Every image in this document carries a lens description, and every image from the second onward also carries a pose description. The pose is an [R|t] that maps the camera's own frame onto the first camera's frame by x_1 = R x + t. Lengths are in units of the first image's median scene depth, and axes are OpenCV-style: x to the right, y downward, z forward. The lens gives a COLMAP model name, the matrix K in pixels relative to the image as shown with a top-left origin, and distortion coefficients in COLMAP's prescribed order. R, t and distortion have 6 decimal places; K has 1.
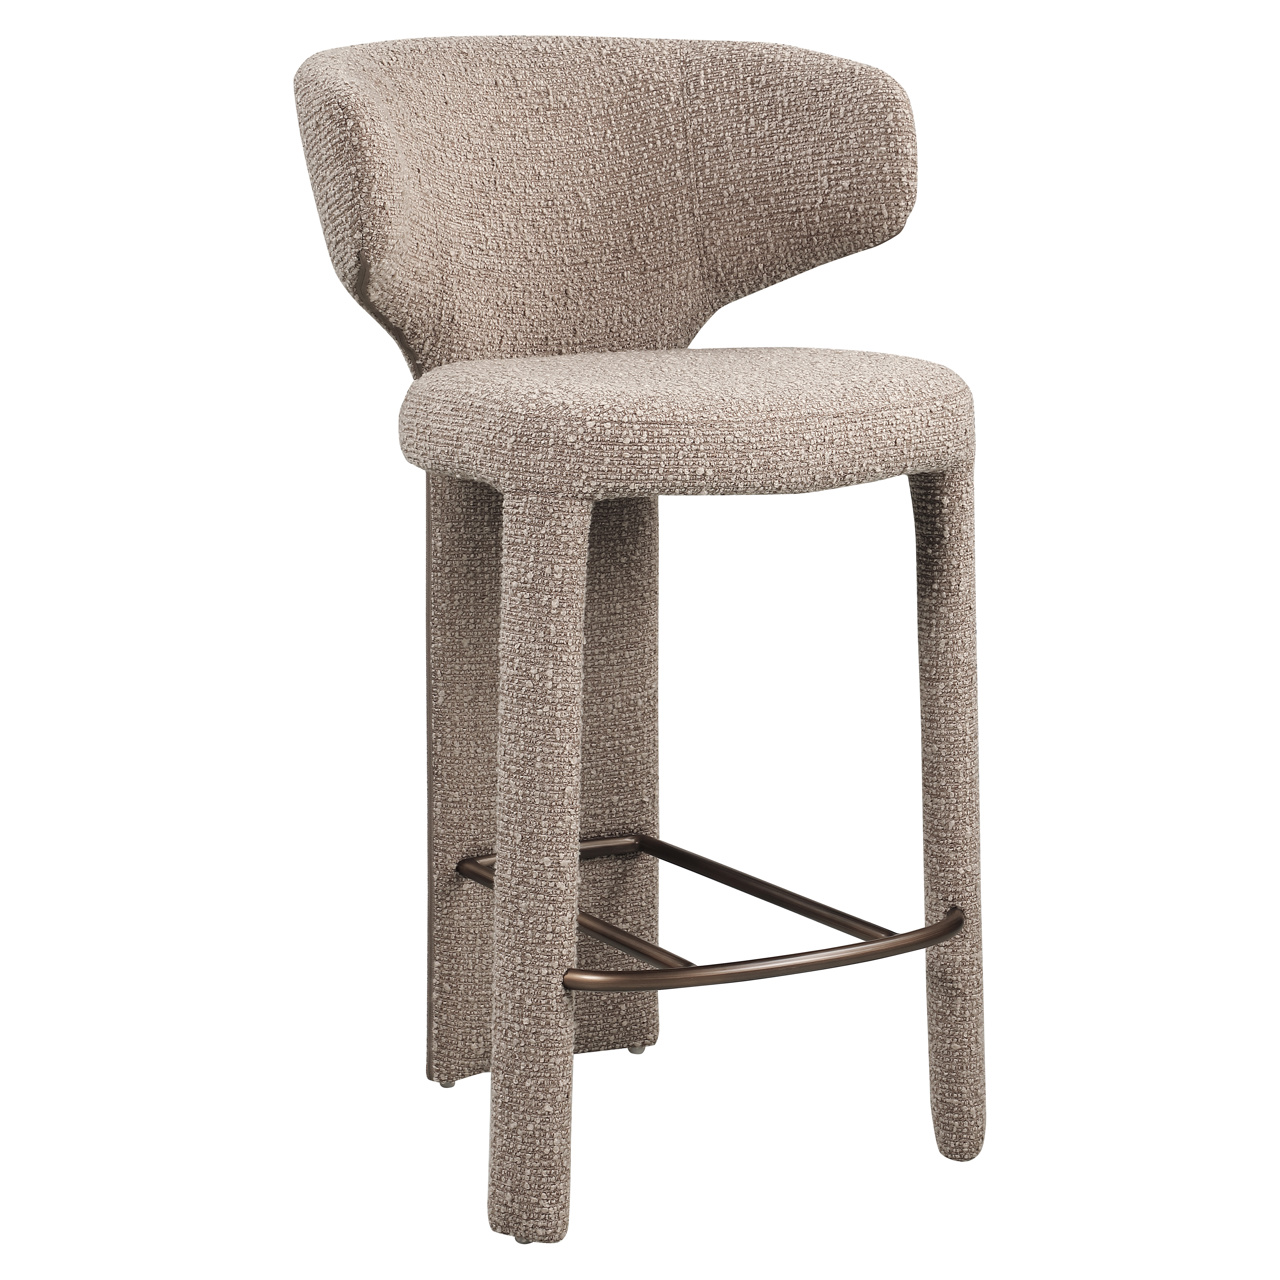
lens RADIAL K [[3280.1, 0, 640.8], [0, 3280.1, 486.6], [0, 0, 1]] dist [0.348630, 0.037988]
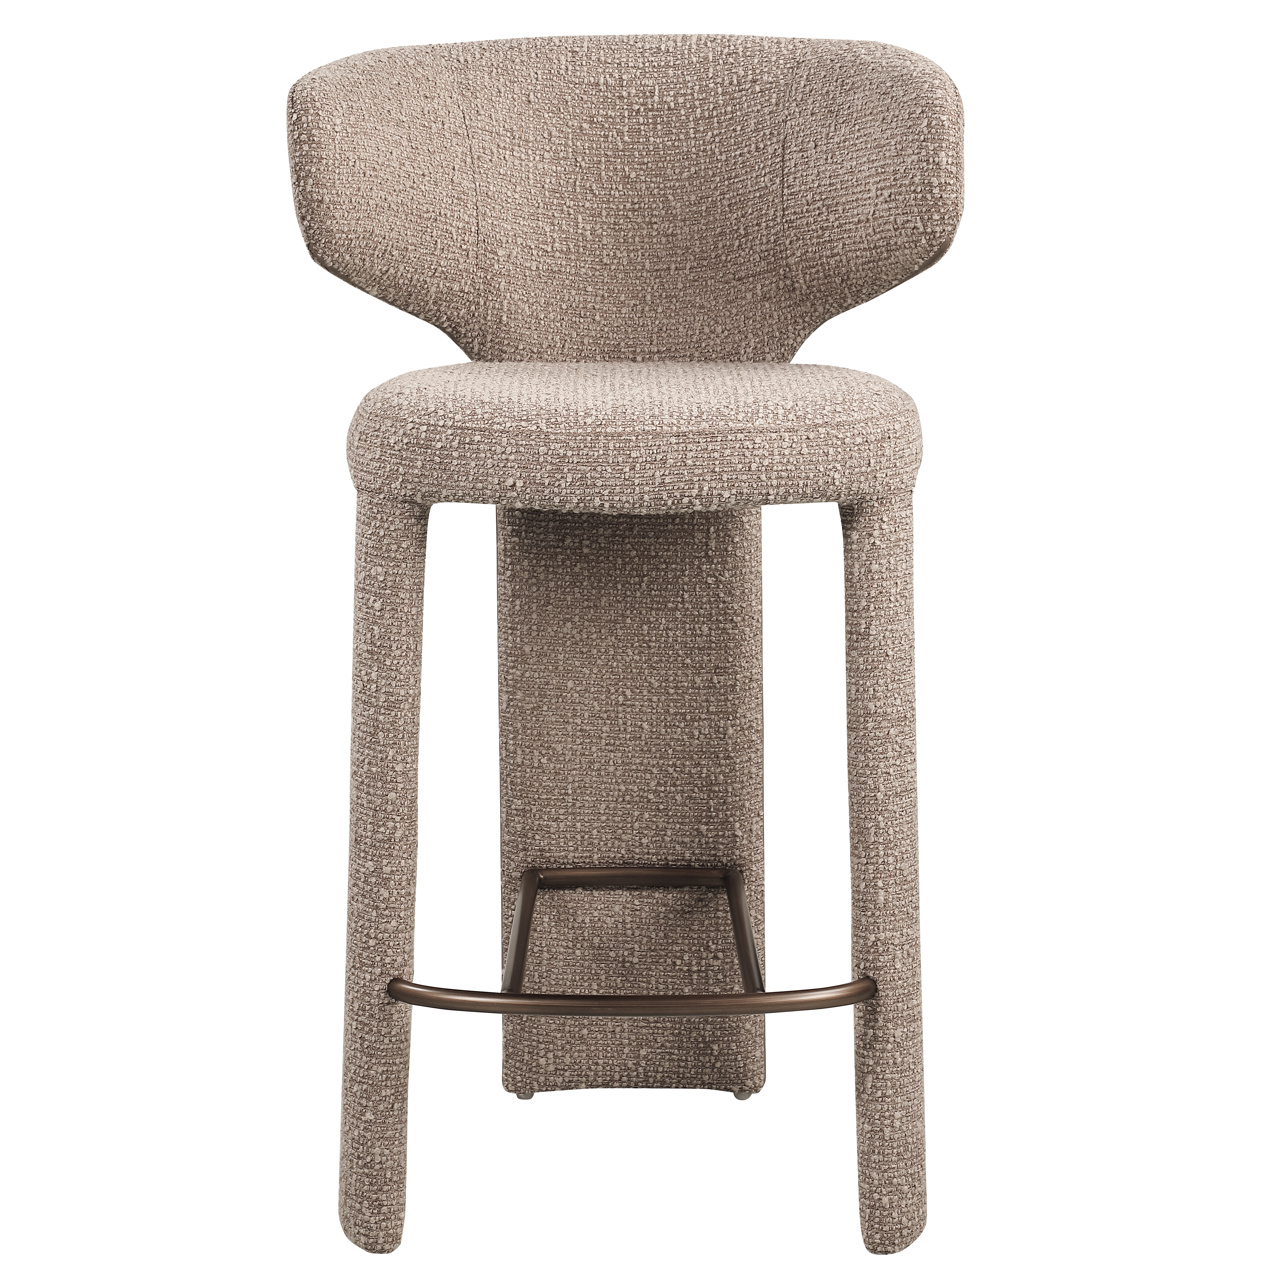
lens RADIAL K [[3405.4, 0, 639.9], [0, 3405.4, 497.8], [0, 0, 1]] dist [0.383640, -0.479861]
pose [[0.880467, 0.069319, -0.469013, 0.453133], [-0.071273, 0.997364, 0.013609, -0.014134], [0.468720, 0.021445, 0.883086, 0.111889]]
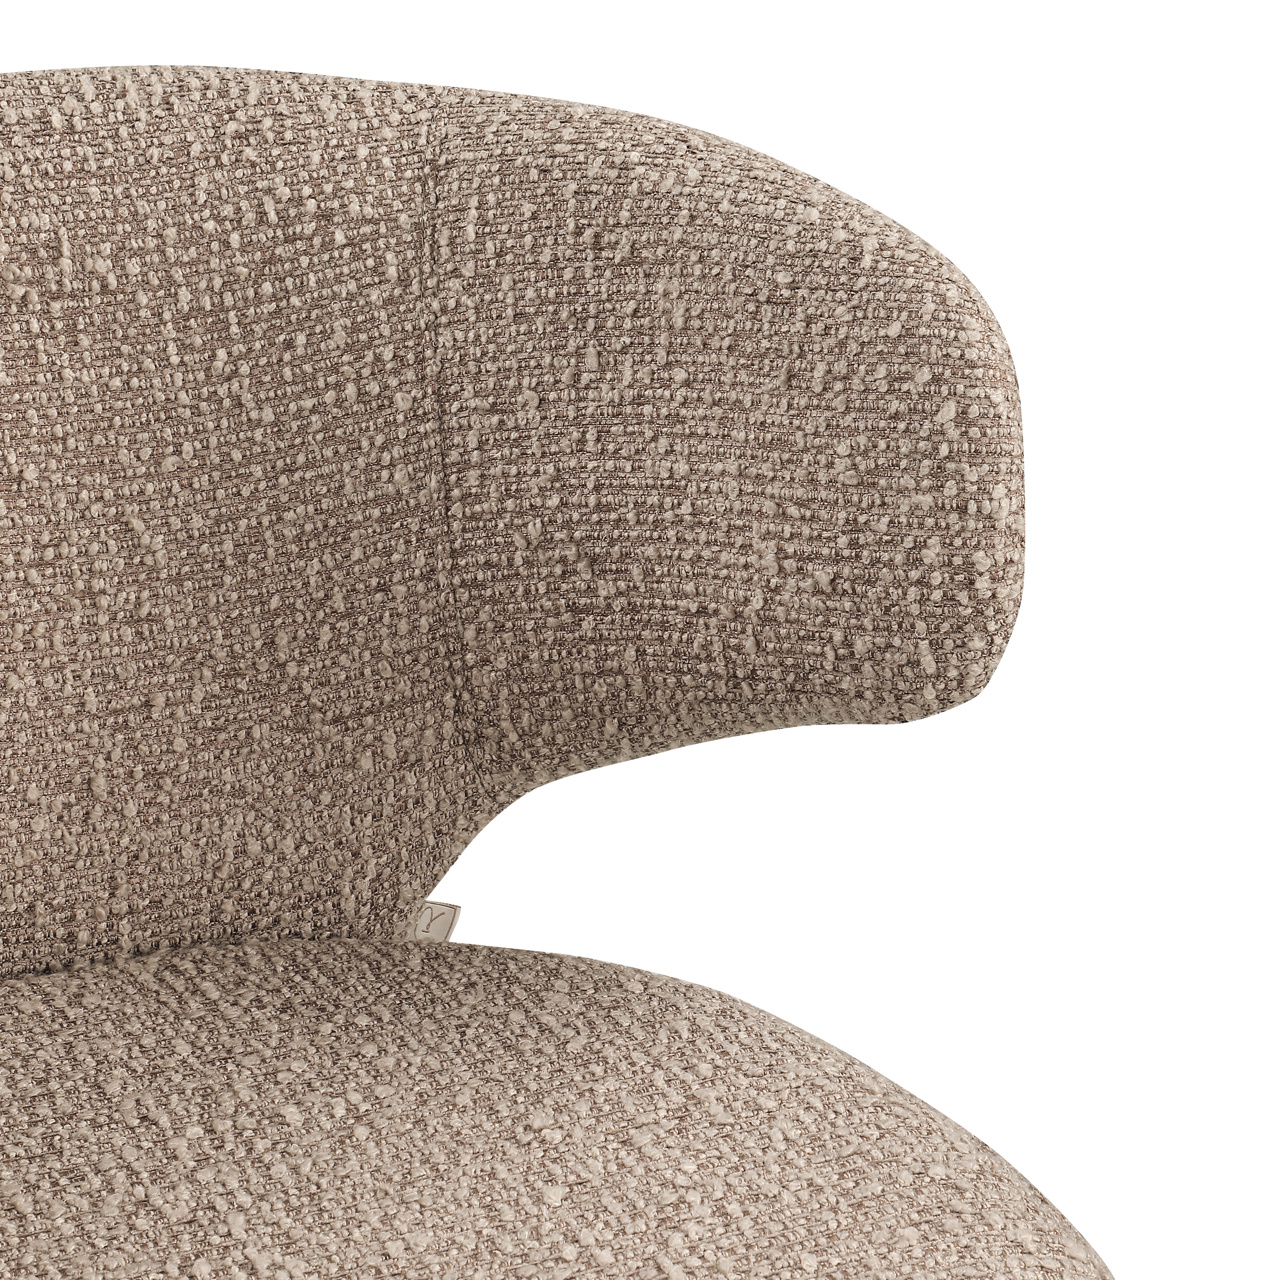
lens RADIAL K [[3497.7, 0, 639.1], [0, 3497.7, 480.2], [0, 0, 1]] dist [0.166356, 0.782735]
pose [[0.996766, 0.035825, -0.071931, 0.068205], [-0.025336, 0.989576, 0.141766, -0.153326], [0.076260, -0.139485, 0.987283, 0.611289]]
